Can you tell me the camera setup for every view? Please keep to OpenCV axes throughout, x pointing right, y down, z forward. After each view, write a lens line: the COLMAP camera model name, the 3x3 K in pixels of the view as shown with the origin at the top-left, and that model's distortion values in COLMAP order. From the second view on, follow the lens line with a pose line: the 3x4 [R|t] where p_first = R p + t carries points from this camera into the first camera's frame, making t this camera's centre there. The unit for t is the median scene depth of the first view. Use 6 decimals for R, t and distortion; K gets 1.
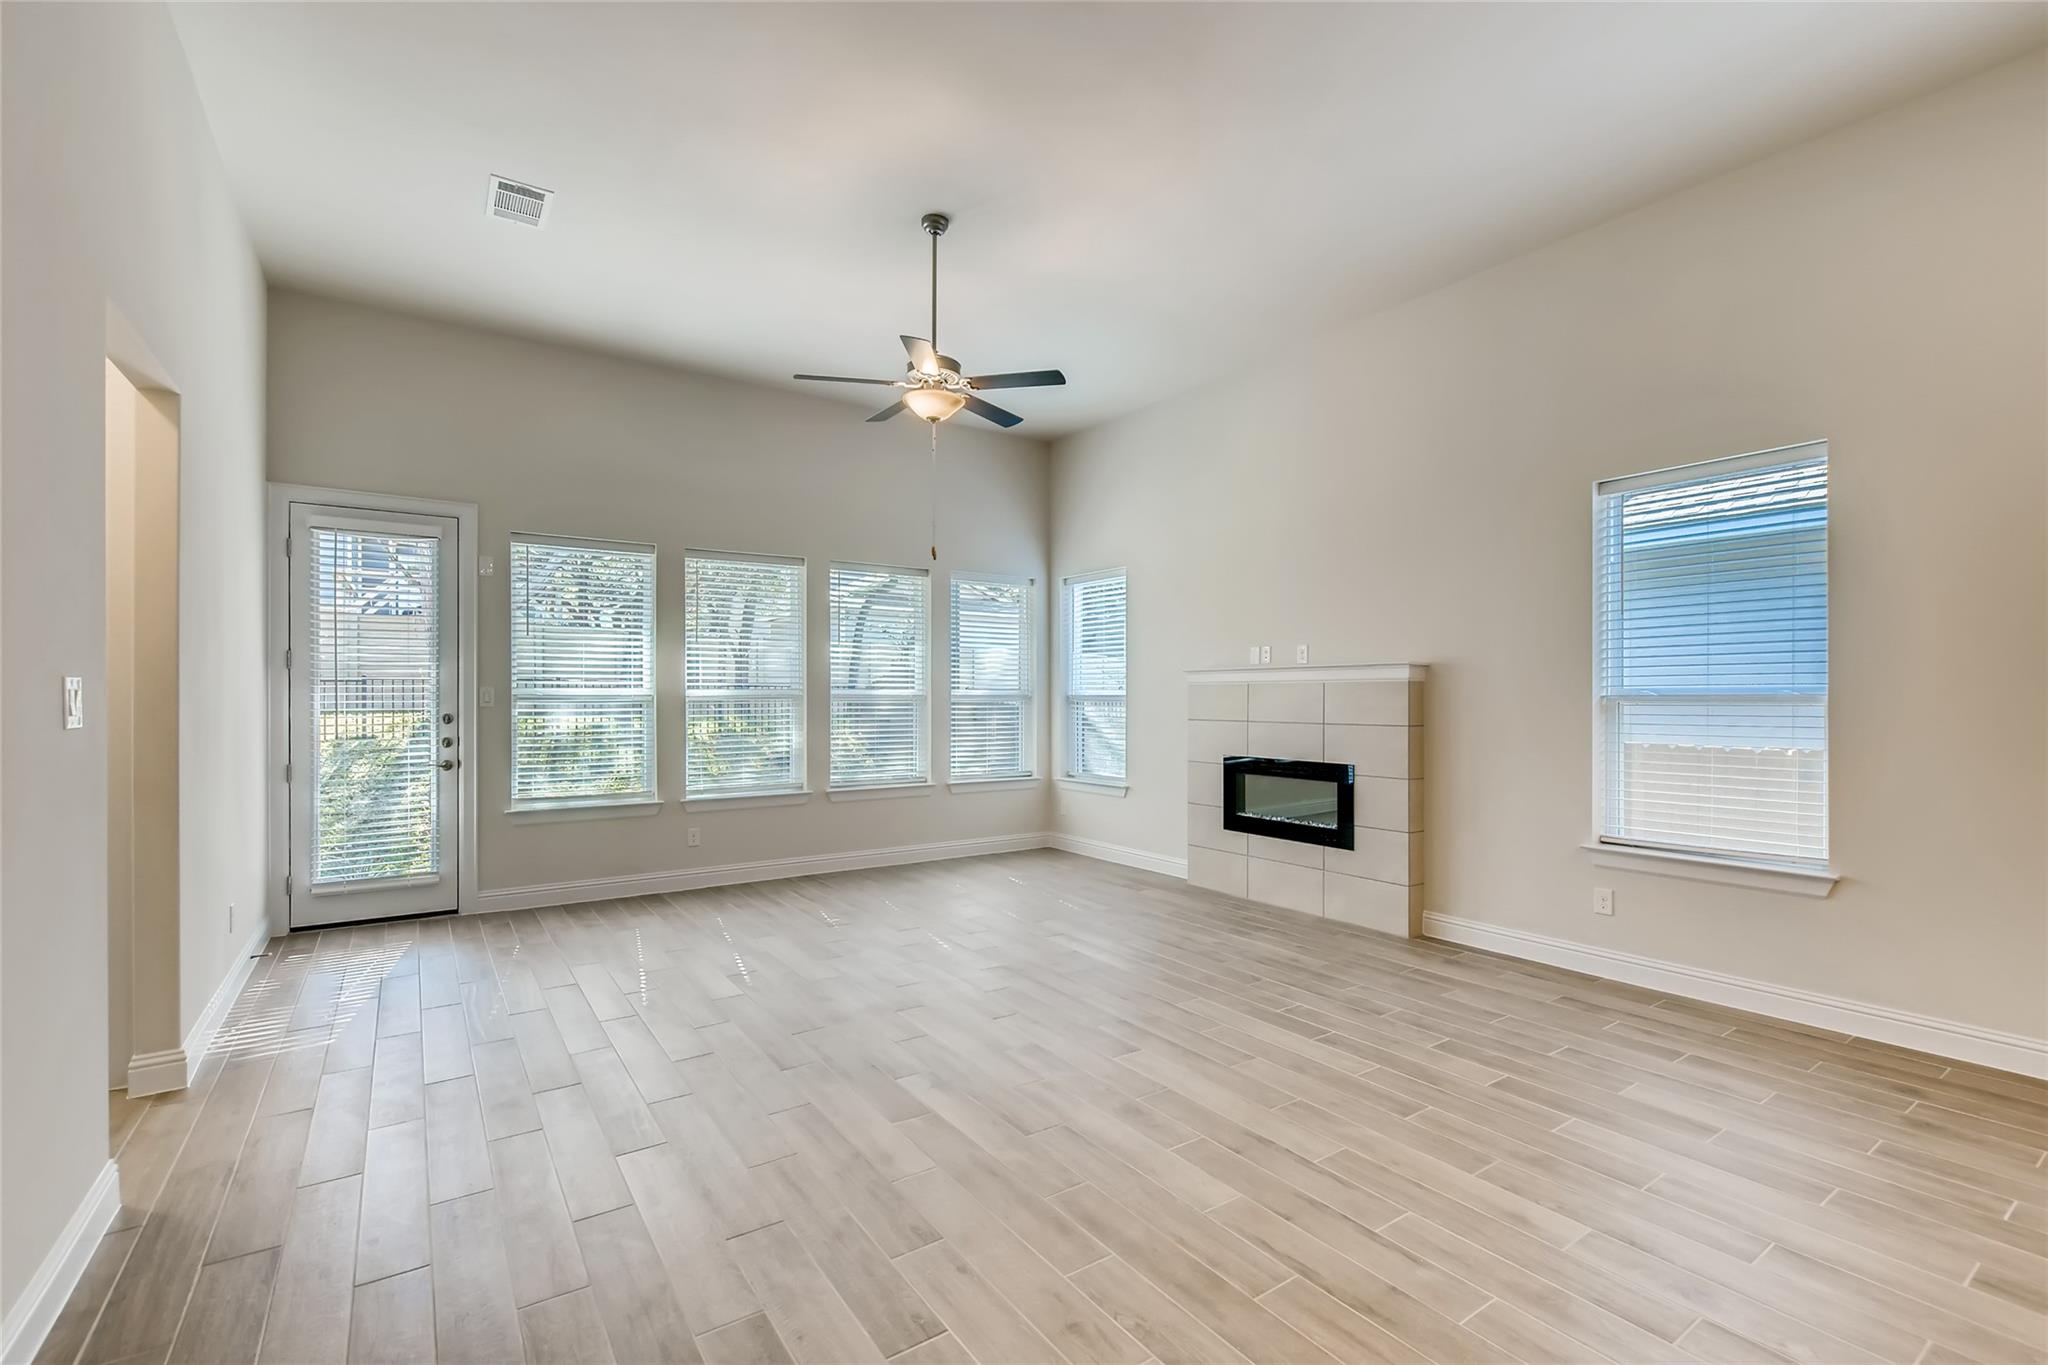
lens RADIAL K [[895.2, 0, 1021.8], [0, 895.2, 694.8], [0, 0, 1]] dist [0.001414, -0.000014]
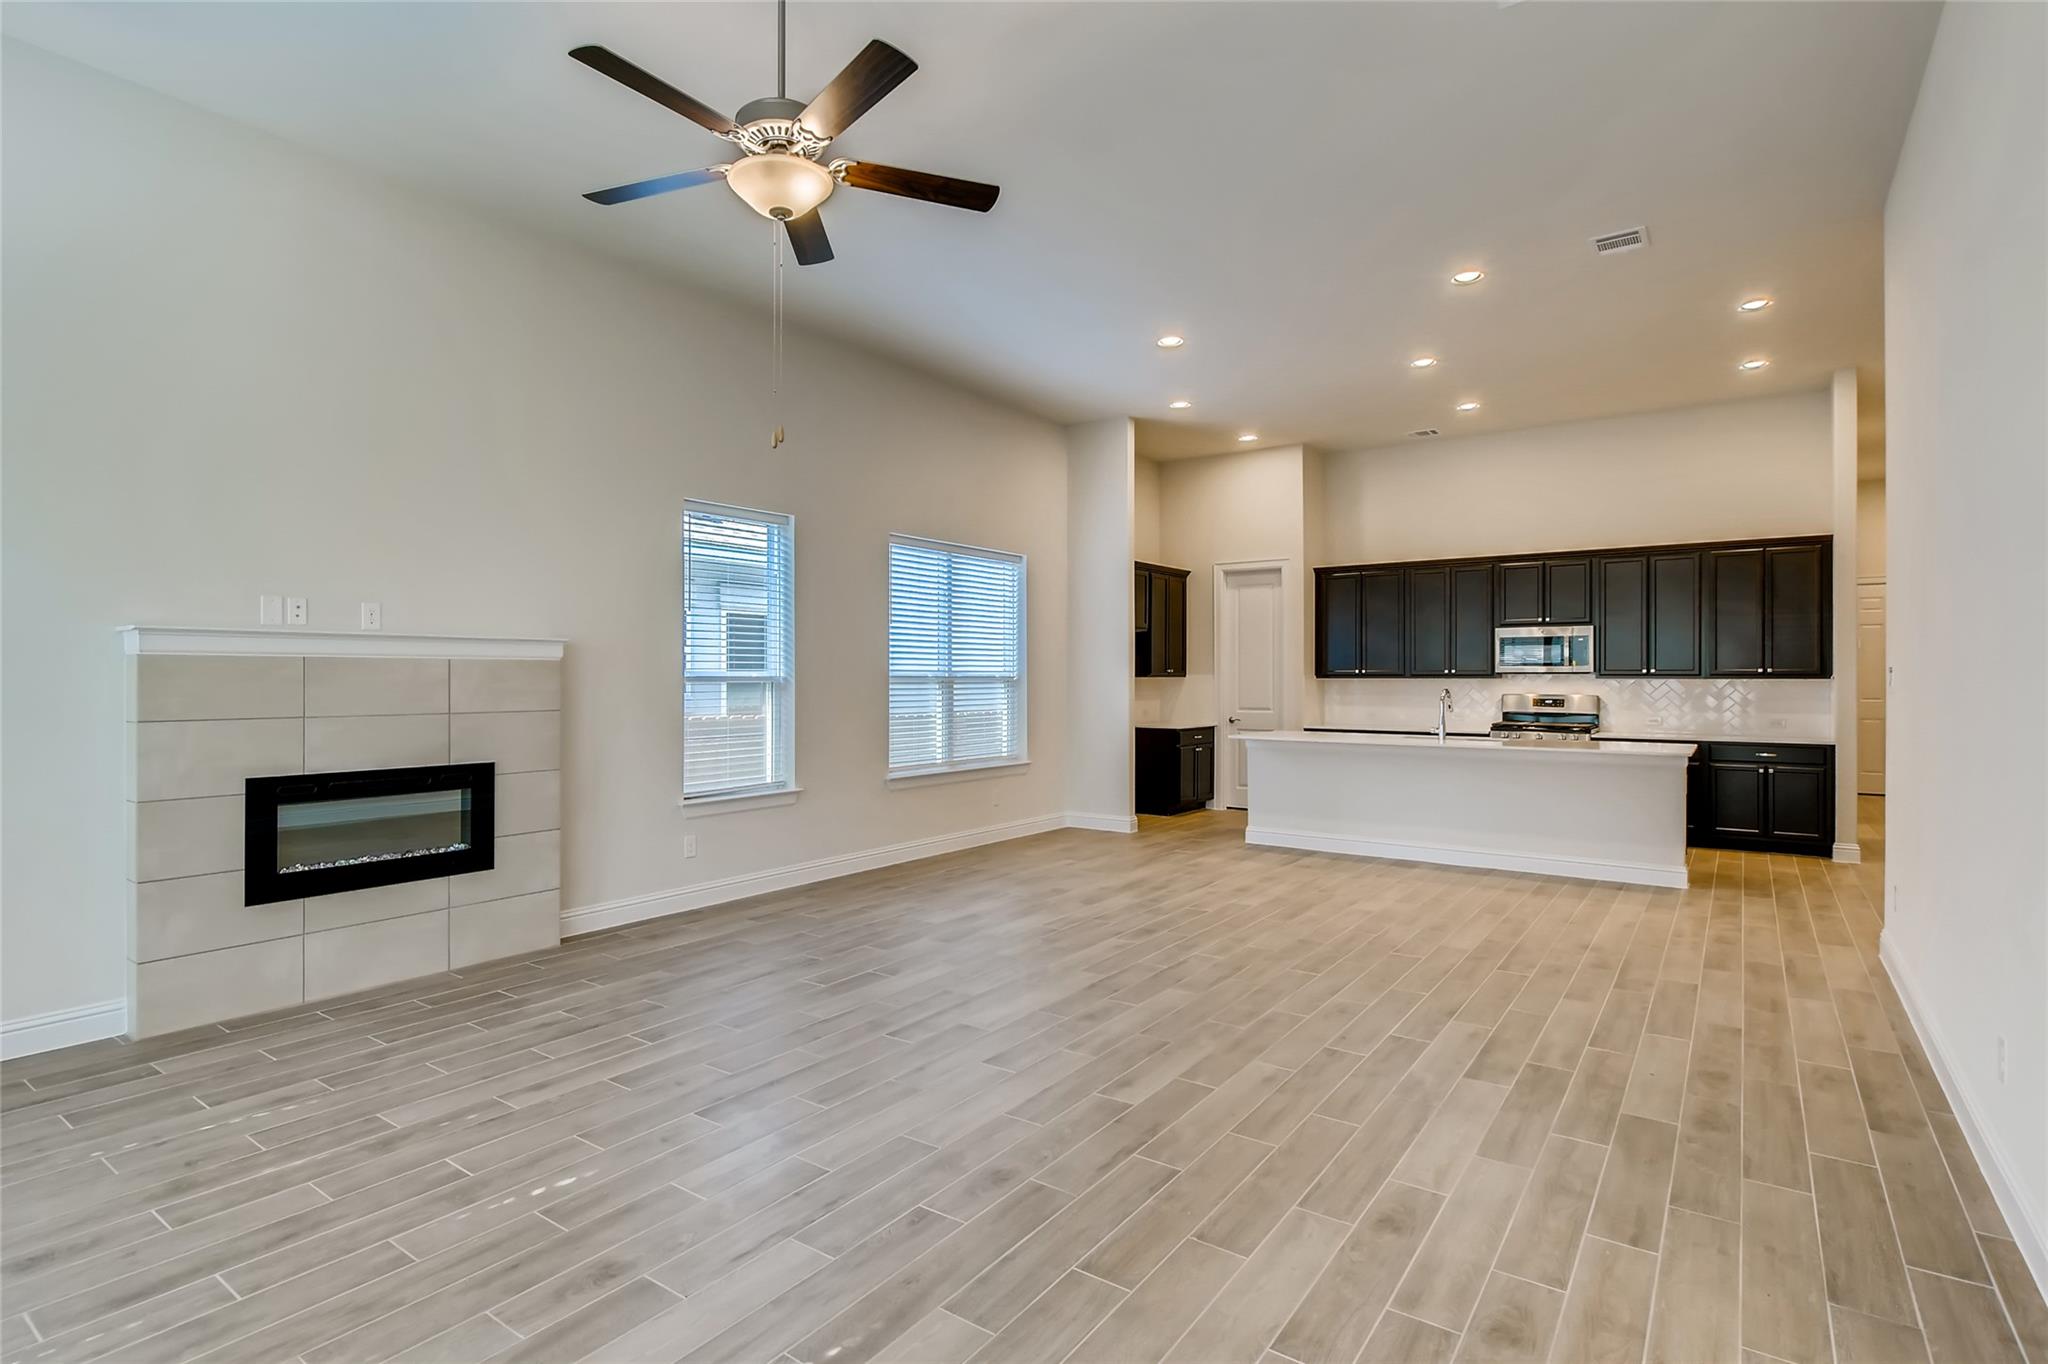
lens RADIAL K [[1042.4, 0, 932.8], [0, 1042.4, 677.4], [0, 0, 1]] dist [-0.000246, -0.001376]
pose [[-0.306233, -0.000568, 0.951956, -0.633081], [-0.002493, 0.999997, -0.000205, 0.000516], [-0.951953, -0.002436, -0.306234, 0.891609]]
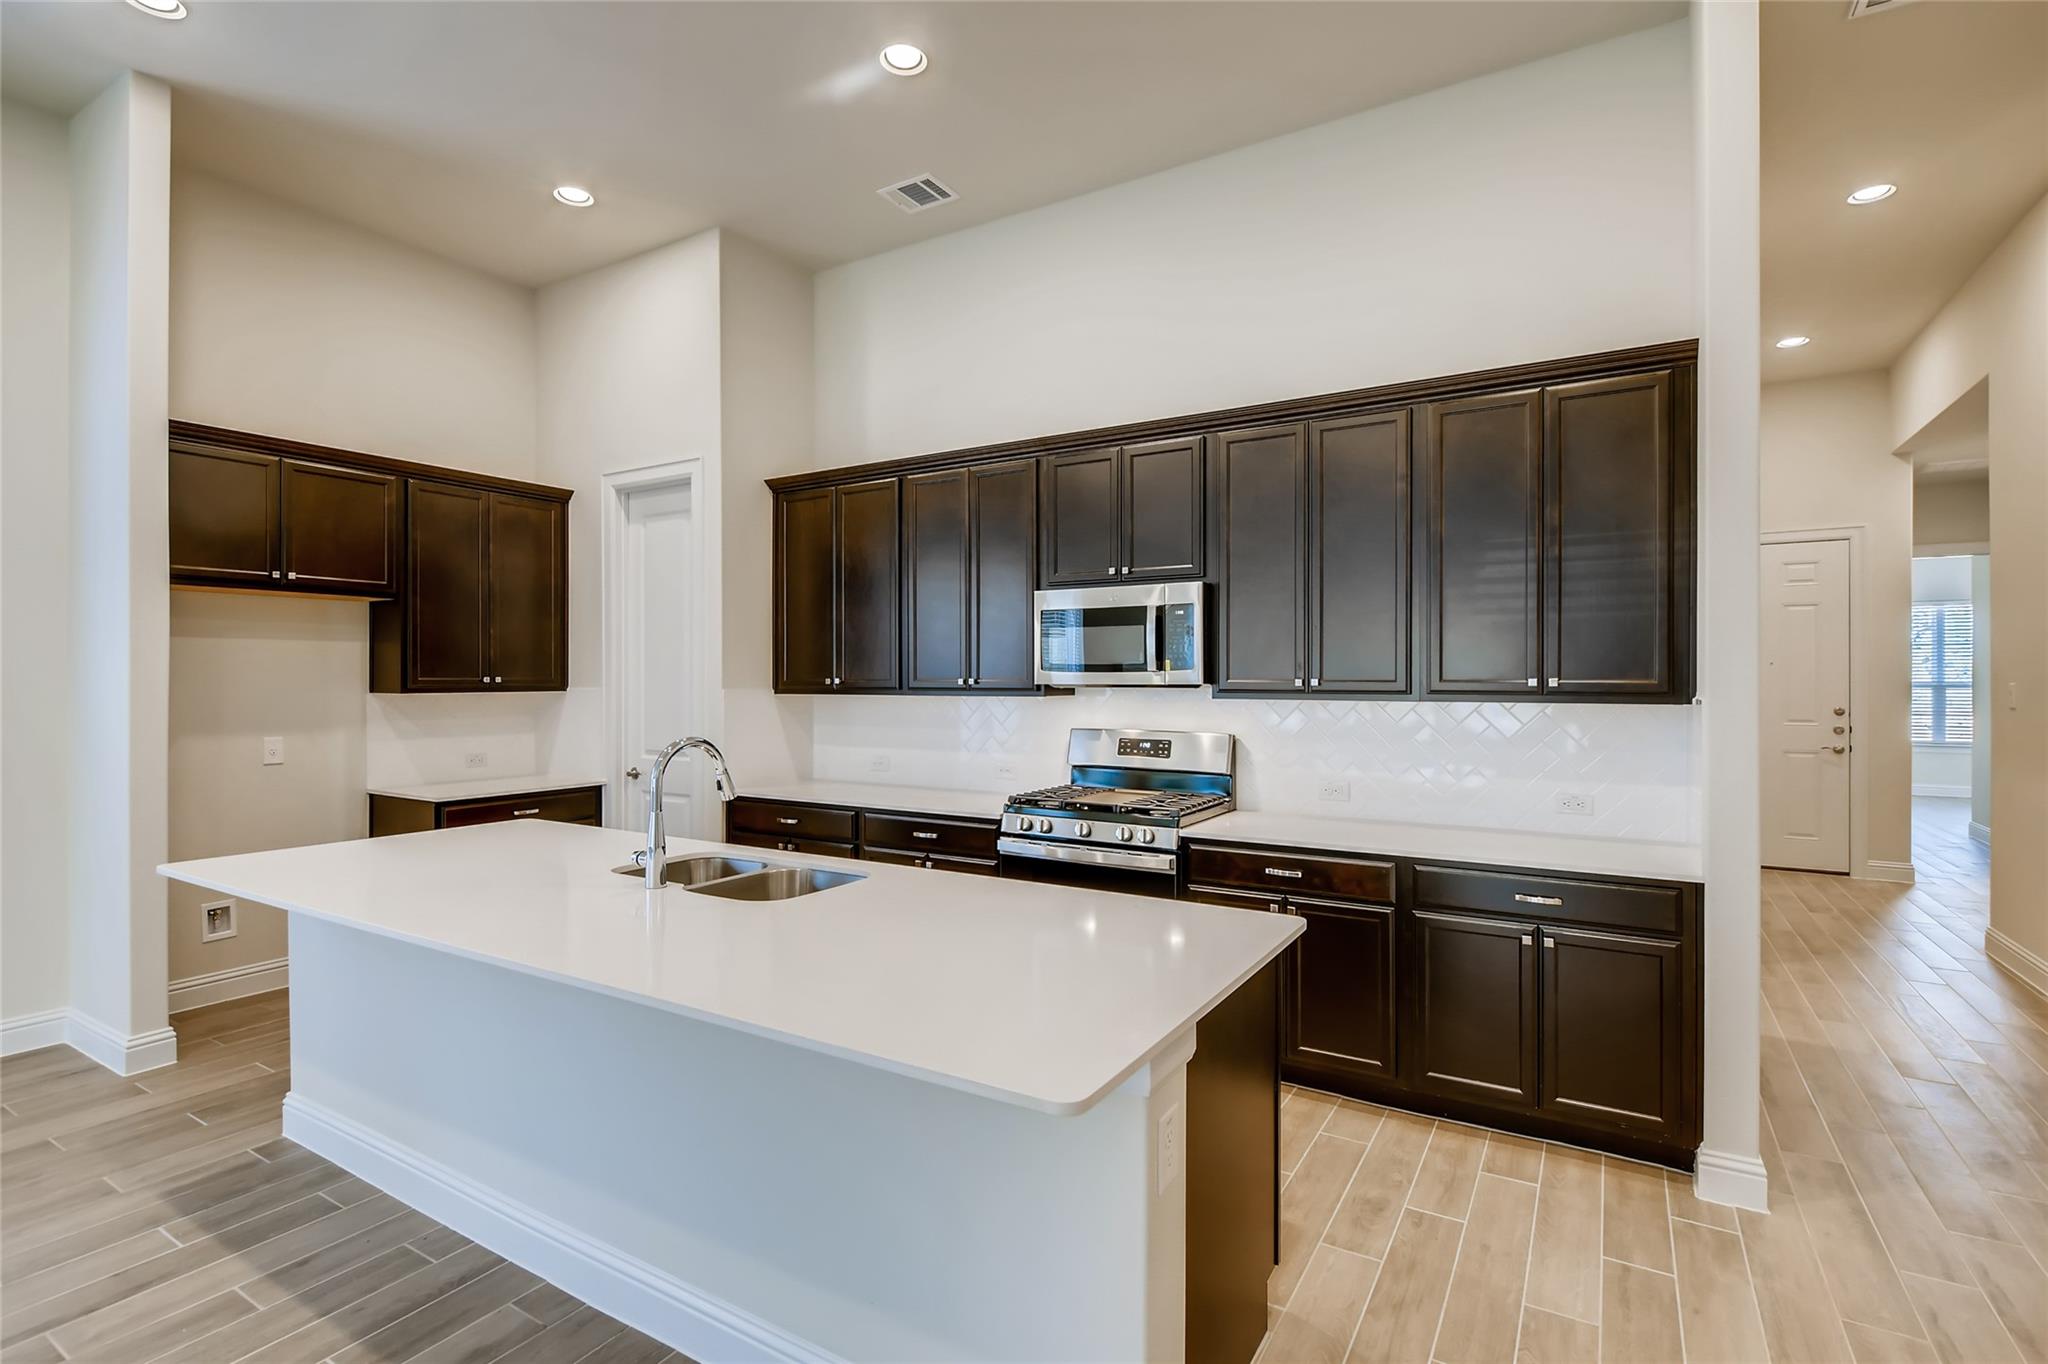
lens RADIAL K [[958.8, 0, 1024.0], [0, 958.8, 682.0], [0, 0, 1]] dist [0.000222, -0.001052]
pose [[-0.413500, -0.002617, 0.910500, 0.038439], [-0.001522, 0.999996, 0.002183, -0.013750], [-0.910503, -0.000483, -0.413503, -0.194734]]
